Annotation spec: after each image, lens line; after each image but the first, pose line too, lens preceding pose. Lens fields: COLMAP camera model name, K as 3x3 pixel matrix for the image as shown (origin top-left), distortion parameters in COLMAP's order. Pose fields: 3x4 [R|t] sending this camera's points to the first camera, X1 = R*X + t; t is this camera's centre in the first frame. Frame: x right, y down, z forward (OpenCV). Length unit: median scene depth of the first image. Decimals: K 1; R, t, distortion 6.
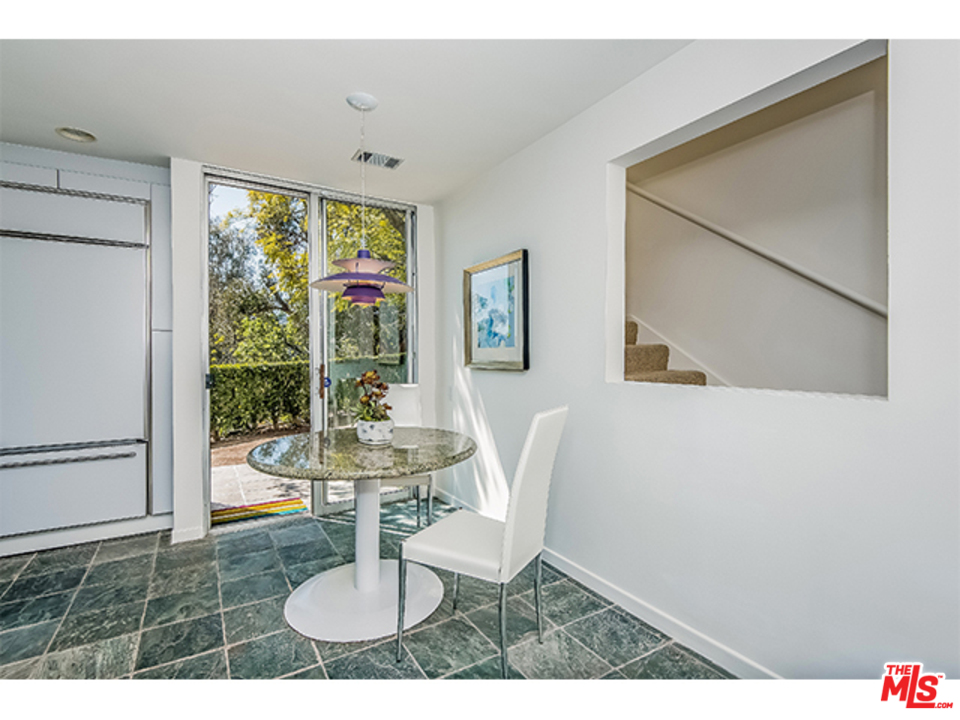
lens RADIAL K [[431.6, 0, 480.0], [0, 431.6, 360.0], [0, 0, 1]] dist [0.000876, 0.000210]
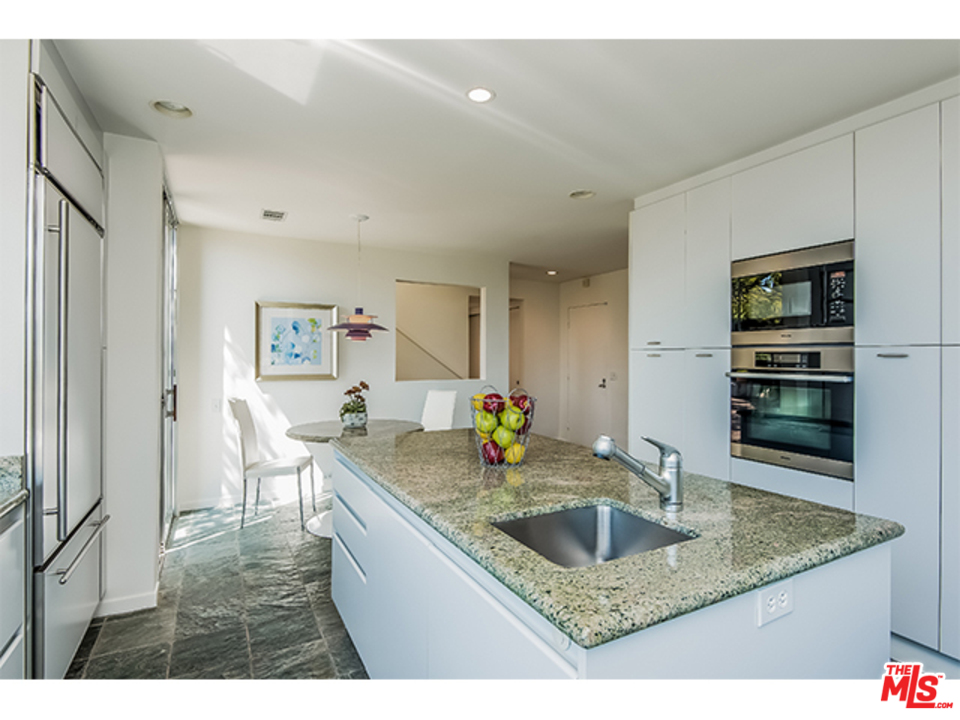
lens RADIAL K [[468.4, 0, 484.0], [0, 468.4, 355.4], [0, 0, 1]] dist [0.000293, 0.000032]
pose [[0.069723, 0.009202, 0.997524, -1.527972], [-0.002213, 0.999956, -0.009070, -0.050138], [-0.997564, -0.001575, 0.069740, 0.300381]]
